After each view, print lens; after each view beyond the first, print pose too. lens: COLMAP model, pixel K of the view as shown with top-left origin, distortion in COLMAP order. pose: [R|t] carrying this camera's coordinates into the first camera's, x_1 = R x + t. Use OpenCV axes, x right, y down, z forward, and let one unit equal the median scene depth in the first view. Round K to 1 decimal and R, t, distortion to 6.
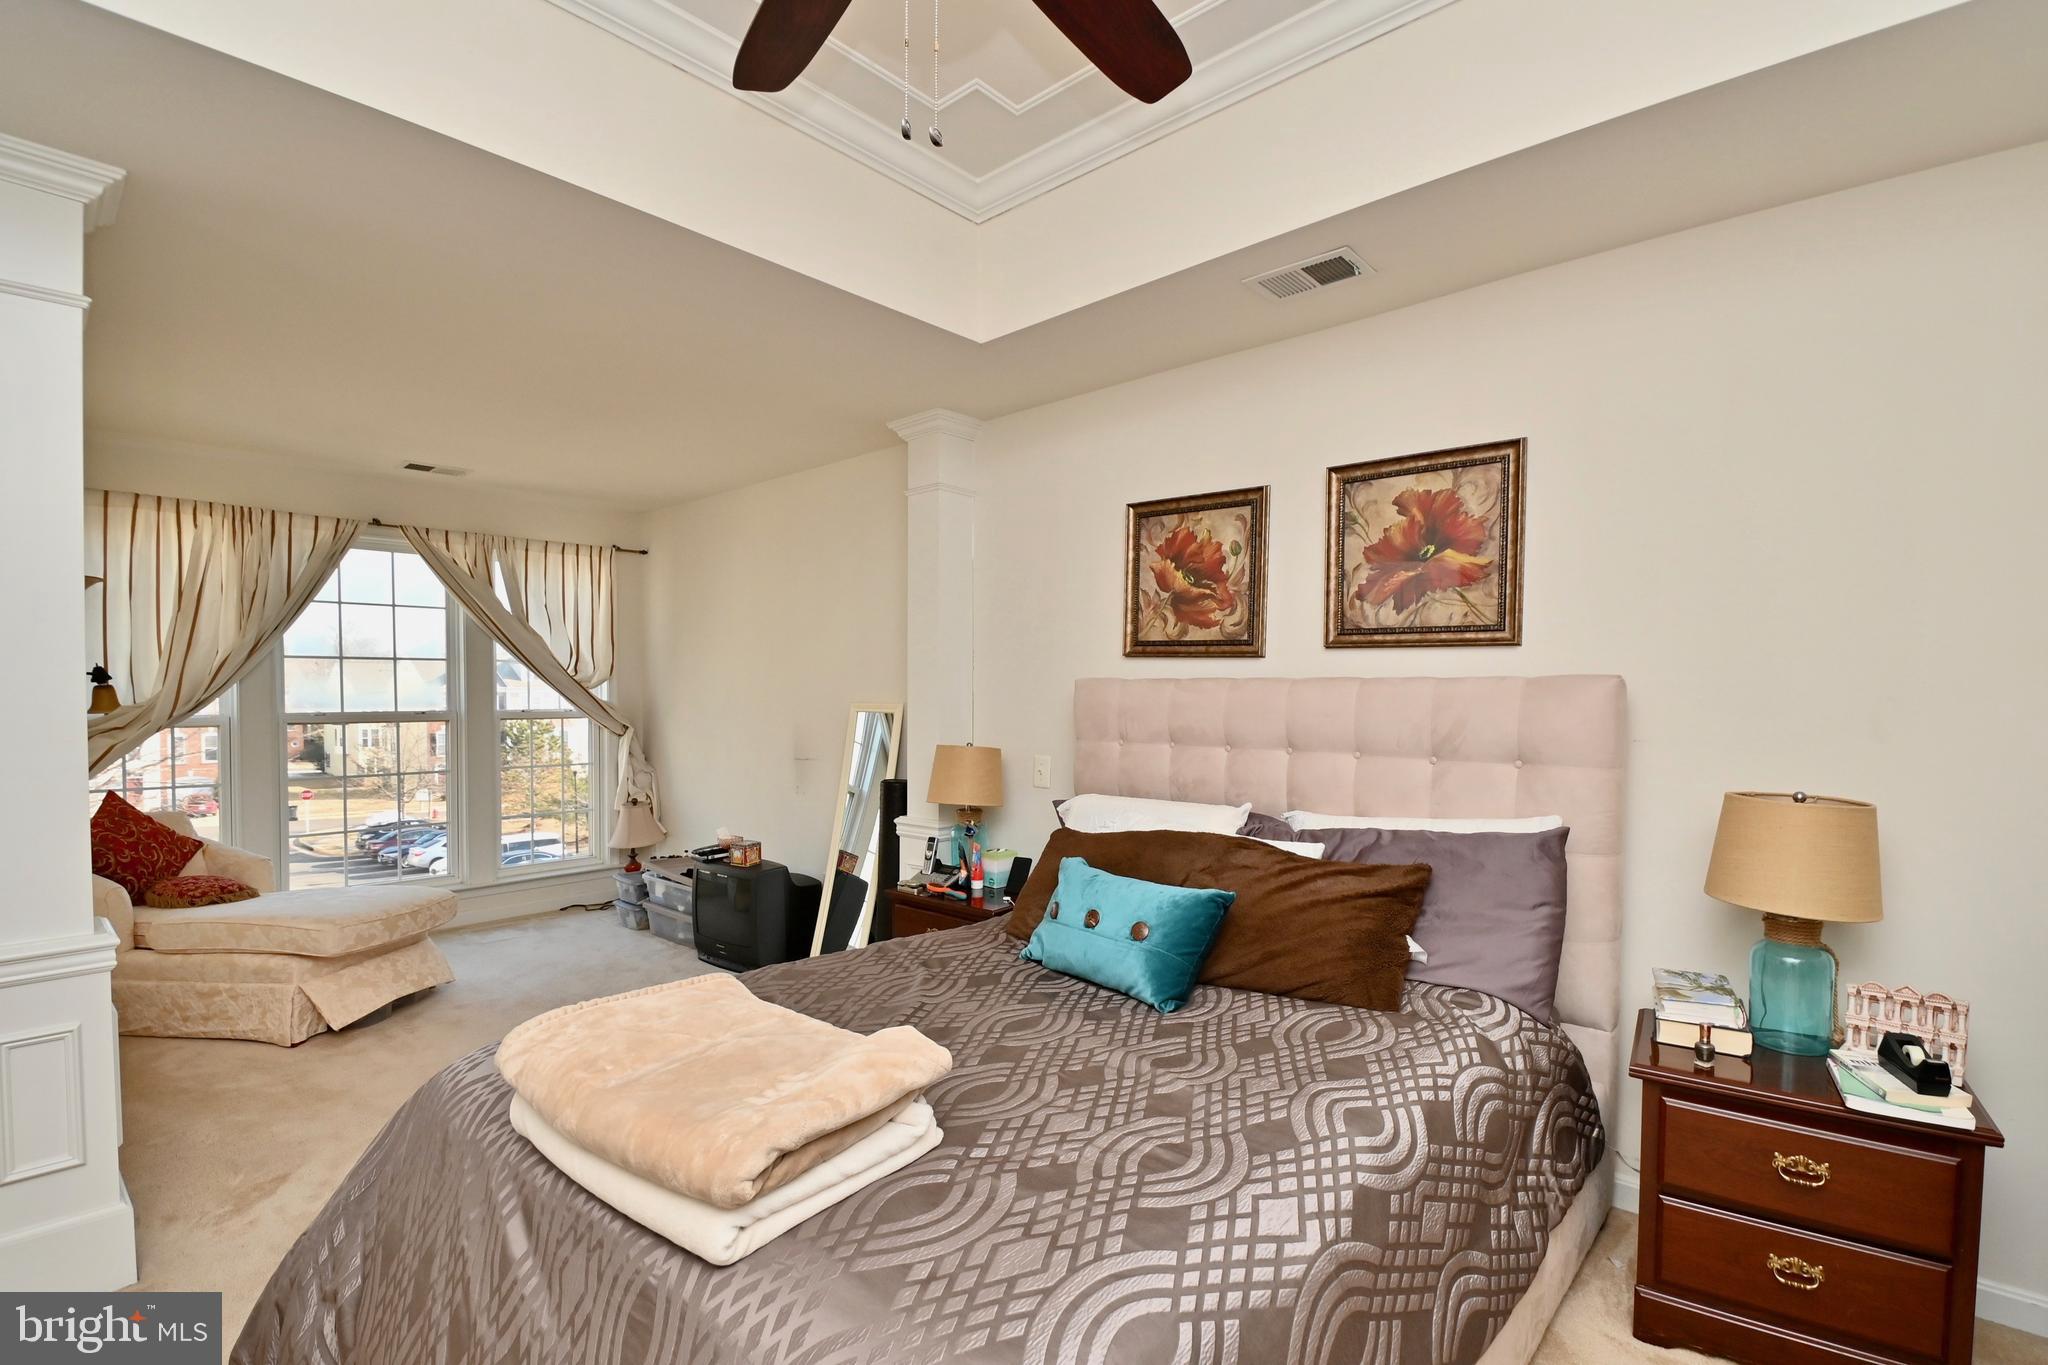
lens RADIAL K [[928.0, 0, 1028.4], [0, 928.0, 693.7], [0, 0, 1]] dist [0.018310, -0.023902]
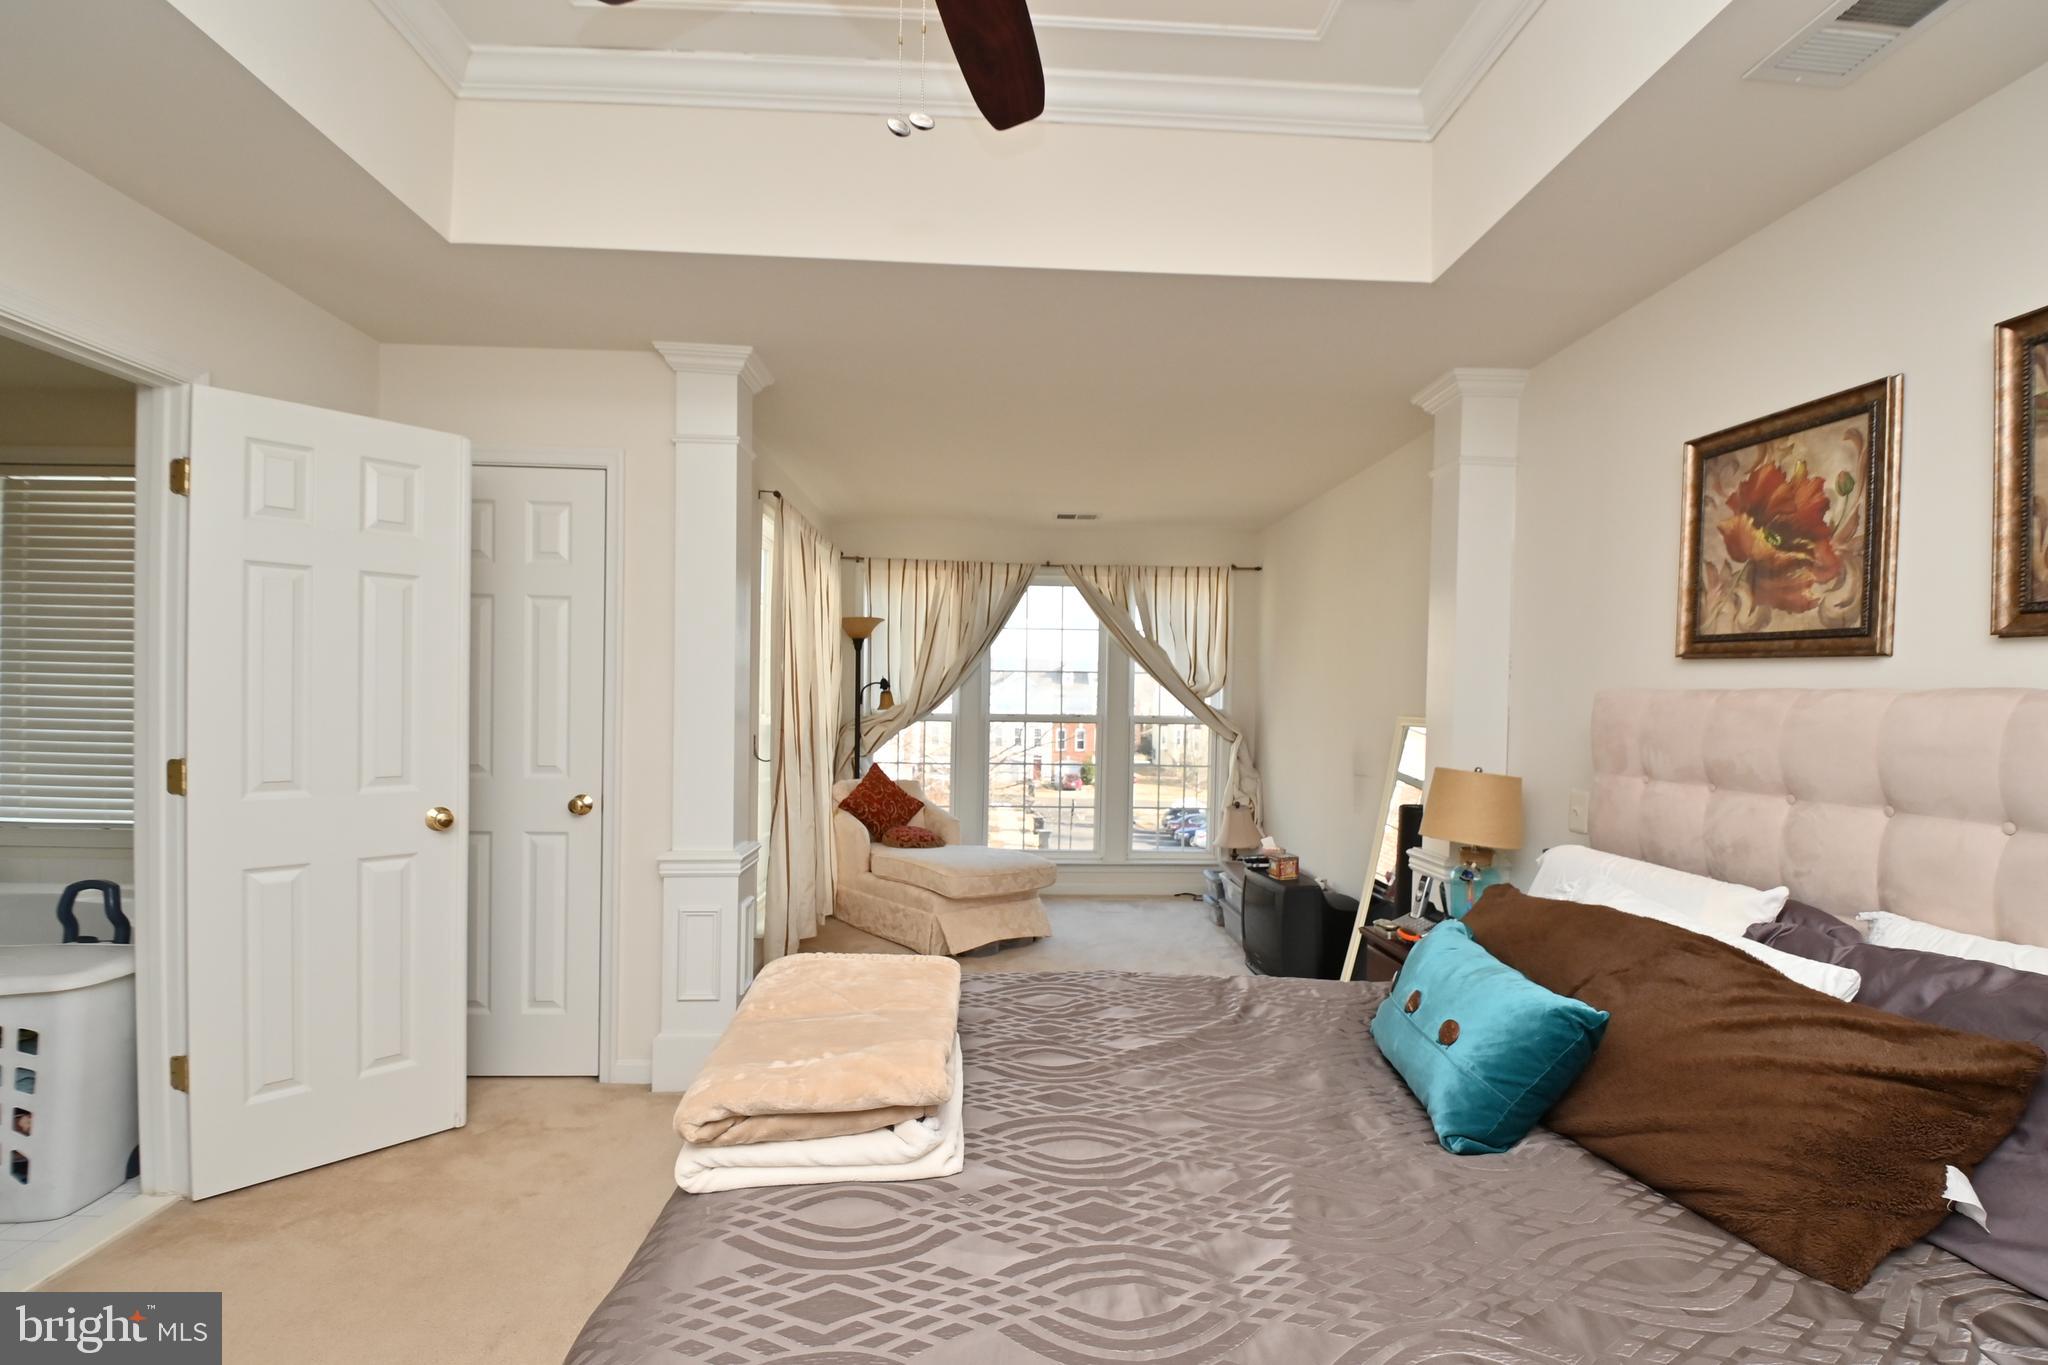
lens RADIAL K [[917.5, 0, 1032.9], [0, 917.5, 697.9], [0, 0, 1]] dist [0.001369, -0.013970]
pose [[0.705350, 0.011453, -0.708767, 0.229715], [-0.017555, 0.999845, -0.001314, -0.000458], [0.708642, 0.013369, 0.705442, 0.147997]]
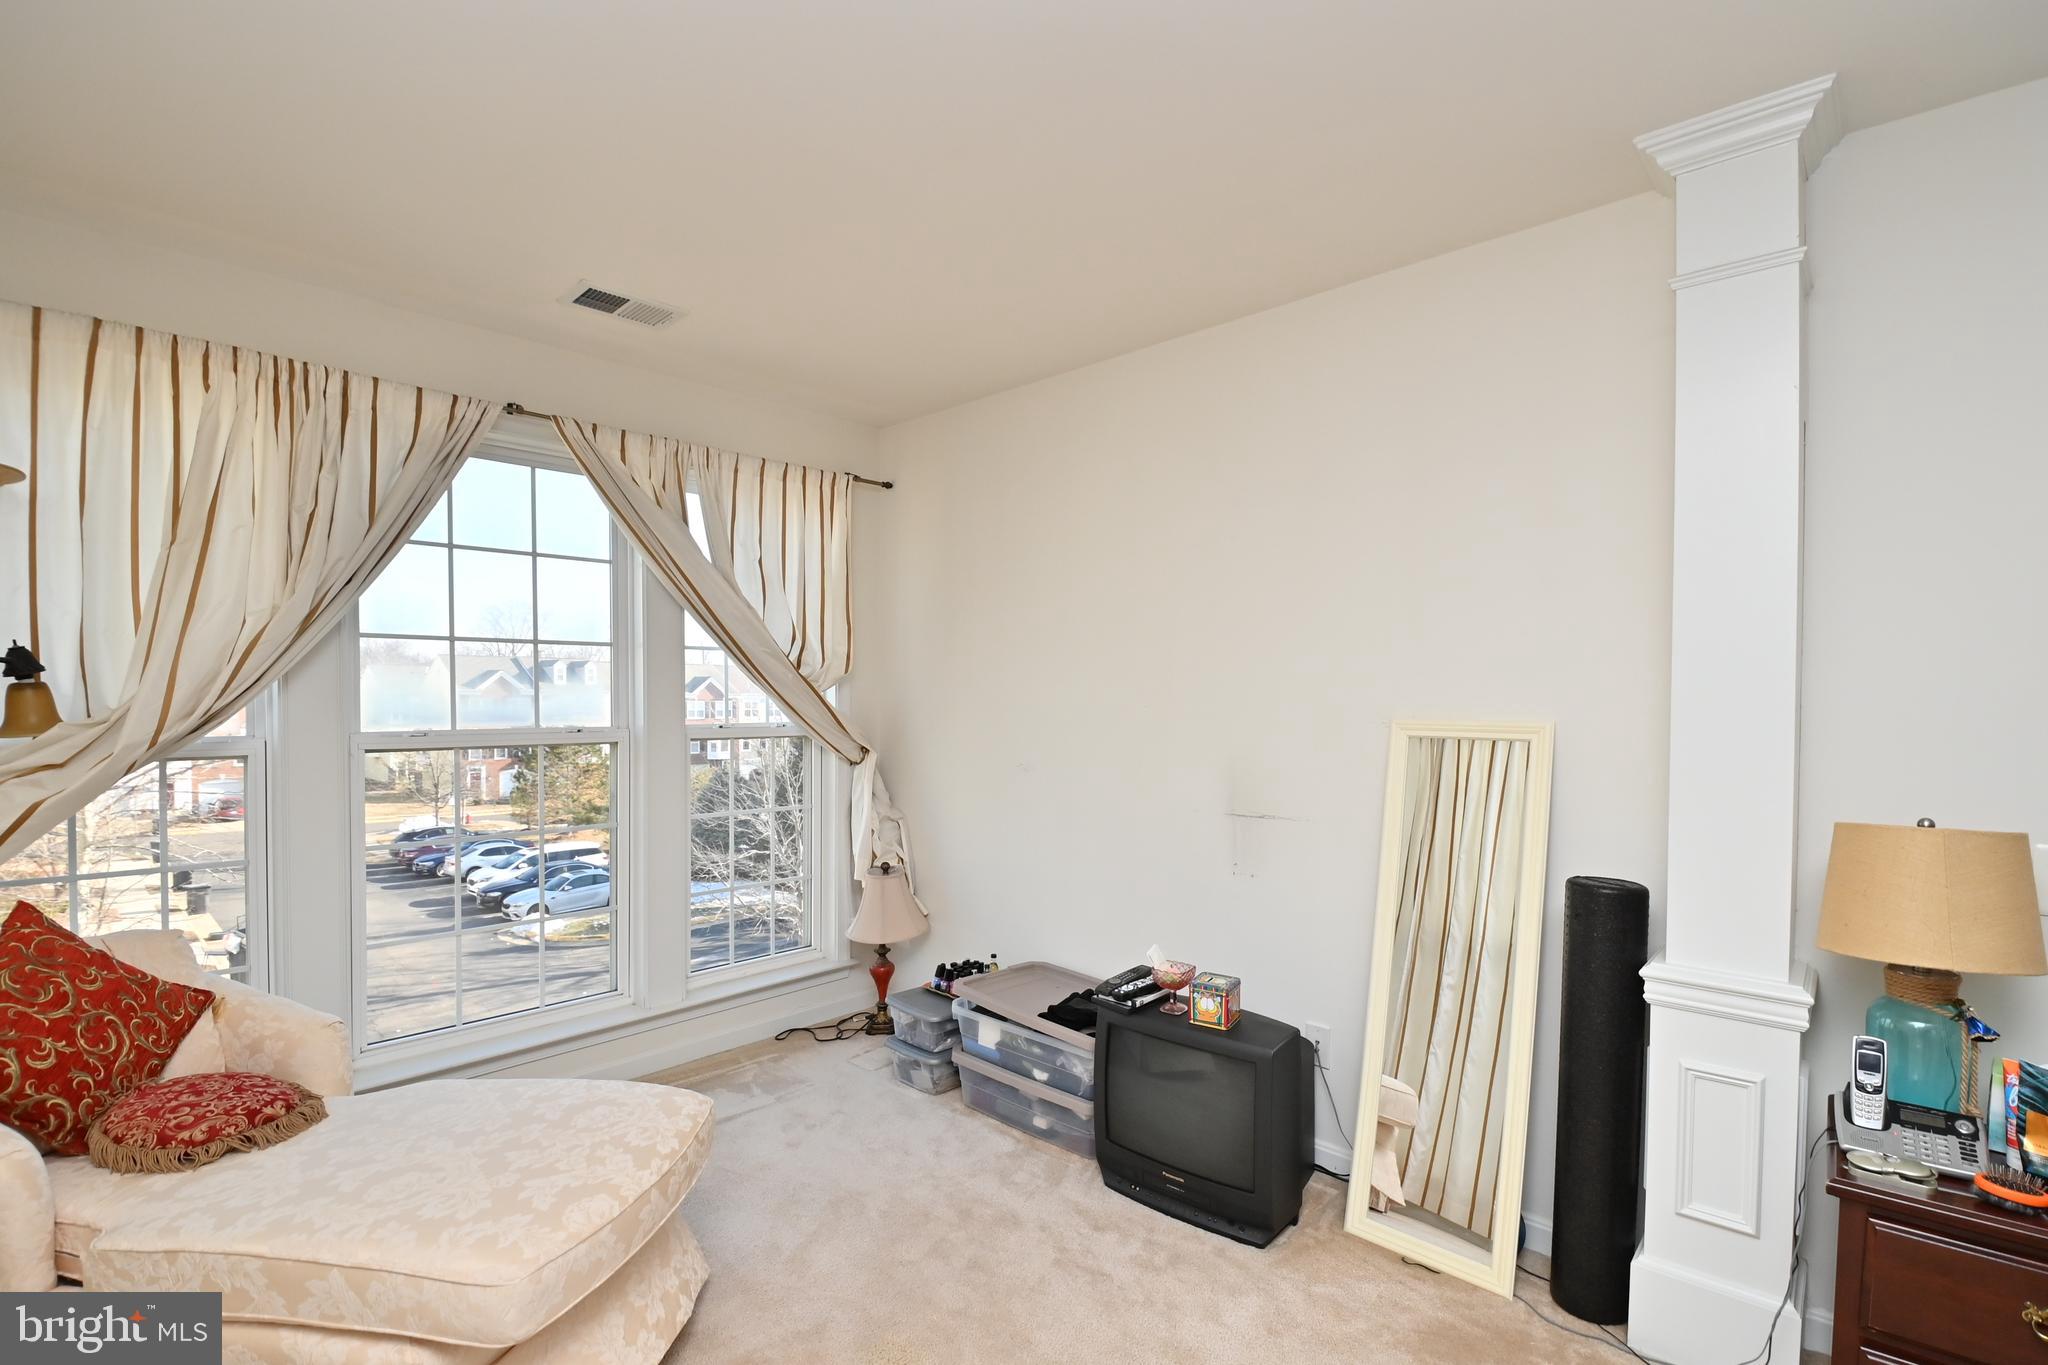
lens RADIAL K [[917.5, 0, 1032.9], [0, 917.5, 697.9], [0, 0, 1]] dist [0.001369, -0.013970]
pose [[0.999947, 0.004348, -0.009351, -0.482839], [-0.004363, 0.999989, -0.001581, -0.002066], [0.009344, 0.001622, 0.999955, 0.558698]]
